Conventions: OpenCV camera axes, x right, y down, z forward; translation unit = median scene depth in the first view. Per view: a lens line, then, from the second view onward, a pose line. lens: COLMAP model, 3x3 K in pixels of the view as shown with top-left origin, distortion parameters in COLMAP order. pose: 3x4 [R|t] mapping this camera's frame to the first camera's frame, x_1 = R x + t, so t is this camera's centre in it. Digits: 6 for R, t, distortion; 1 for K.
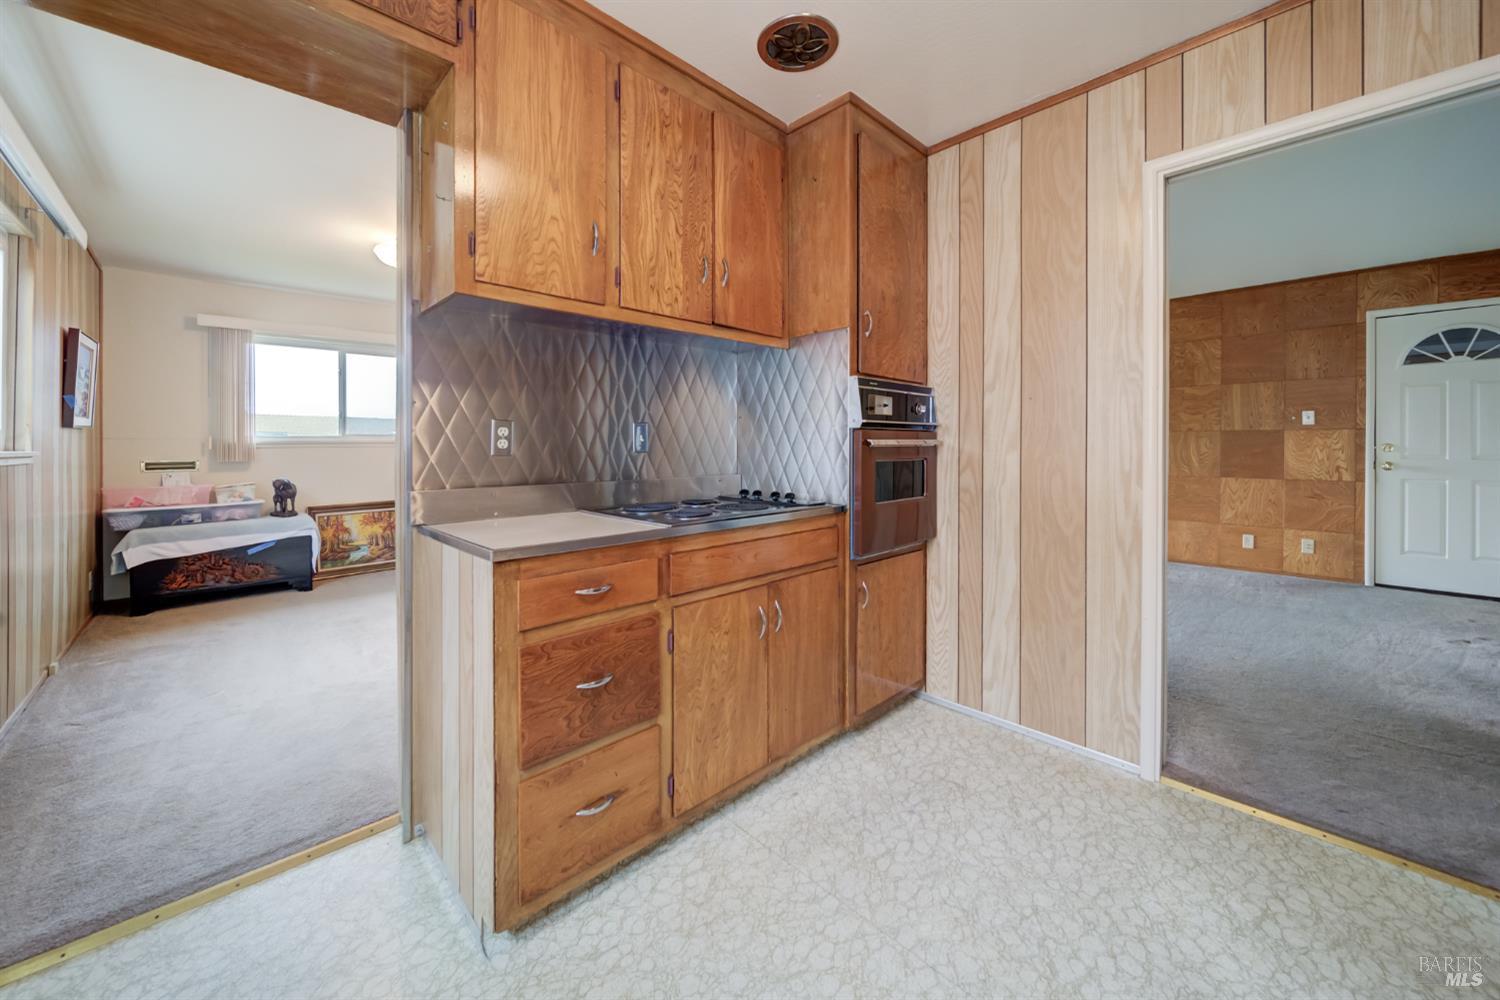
lens RADIAL K [[594.0, 0, 762.8], [0, 594.0, 445.9], [0, 0, 1]] dist [0.033330, 0.000479]
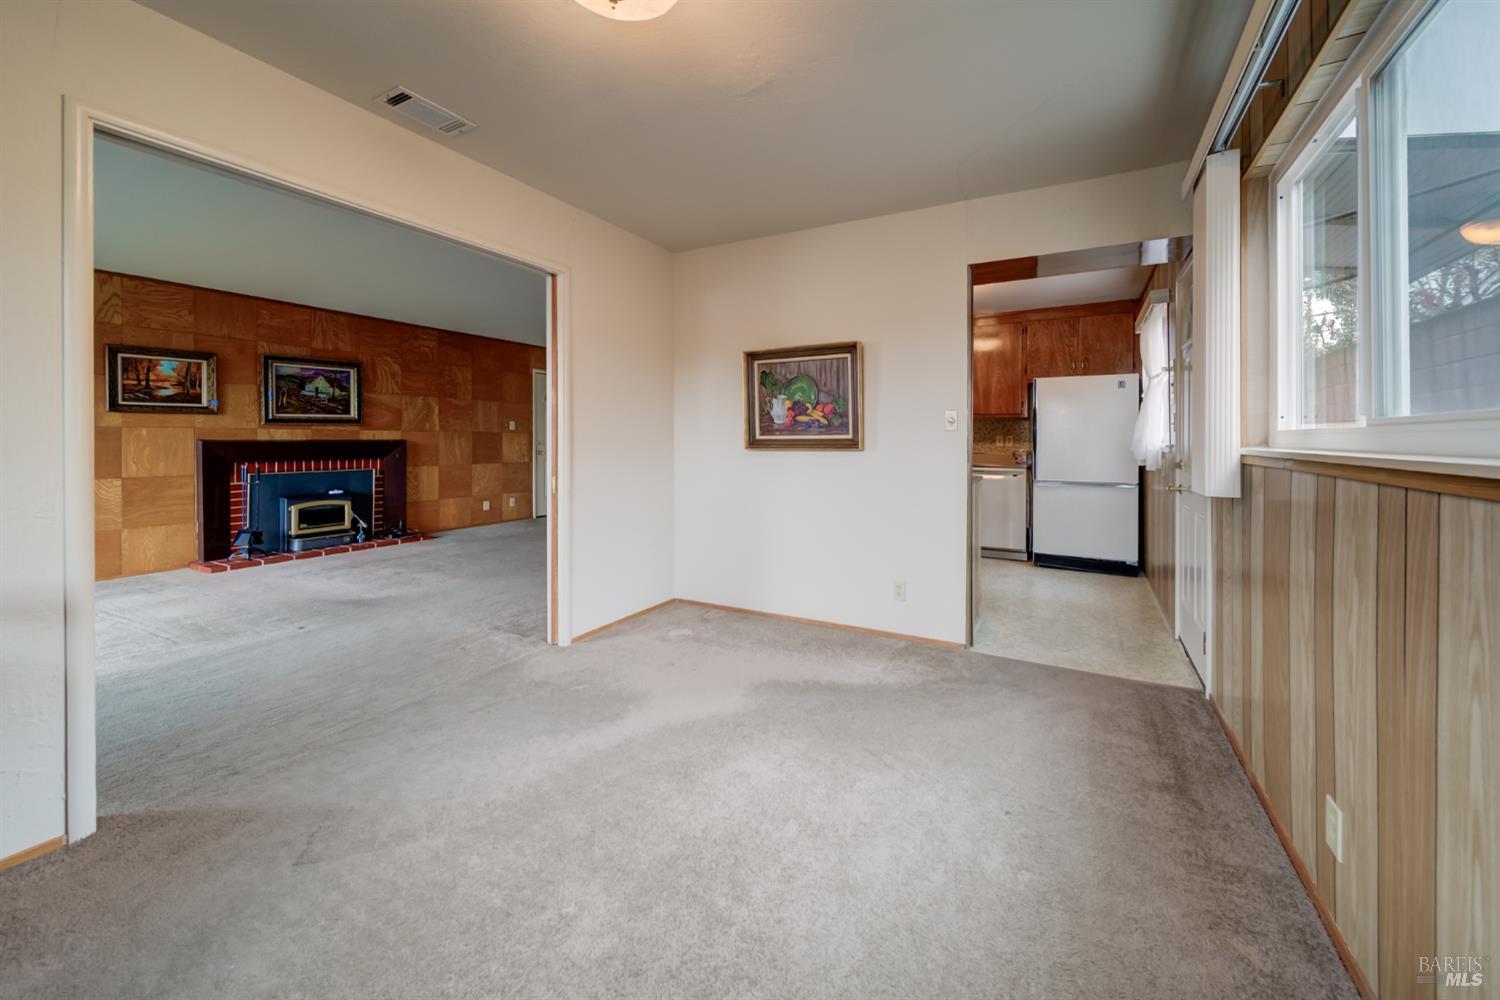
lens RADIAL K [[529.0, 0, 786.3], [0, 529.0, 441.8], [0, 0, 1]] dist [-0.005366, -0.000395]
pose [[-0.287518, -0.005325, 0.957761, -1.674667], [0.003578, 0.999972, 0.006633, -0.018126], [-0.957769, 0.005334, -0.287491, 1.666456]]
